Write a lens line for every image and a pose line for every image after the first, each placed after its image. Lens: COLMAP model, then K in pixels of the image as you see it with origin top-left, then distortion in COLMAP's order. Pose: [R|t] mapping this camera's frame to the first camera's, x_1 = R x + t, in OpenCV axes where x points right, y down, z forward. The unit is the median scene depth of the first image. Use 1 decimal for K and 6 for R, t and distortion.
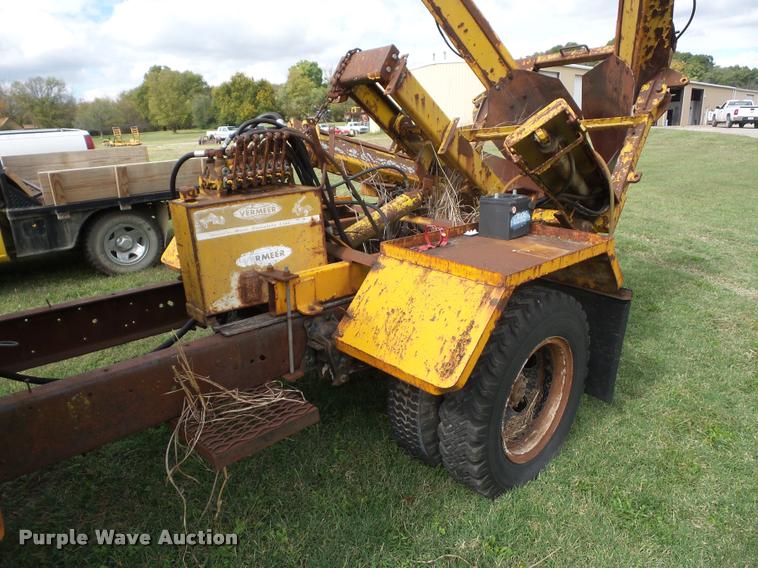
lens RADIAL K [[522.2, 0, 376.2], [0, 522.2, 285.2], [0, 0, 1]] dist [0.002589, -0.002199]
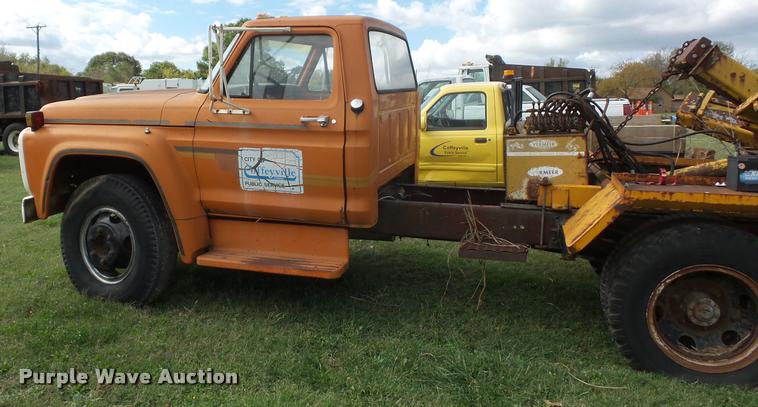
lens RADIAL K [[638.7, 0, 309.1], [0, 638.7, 152.3], [0, 0, 1]] dist [0.009642, -0.007789]
pose [[0.459602, 0.089091, -0.883645, 1.011411], [-0.270815, 0.961630, -0.043903, 0.144807], [0.845828, 0.259483, 0.466094, -0.484668]]
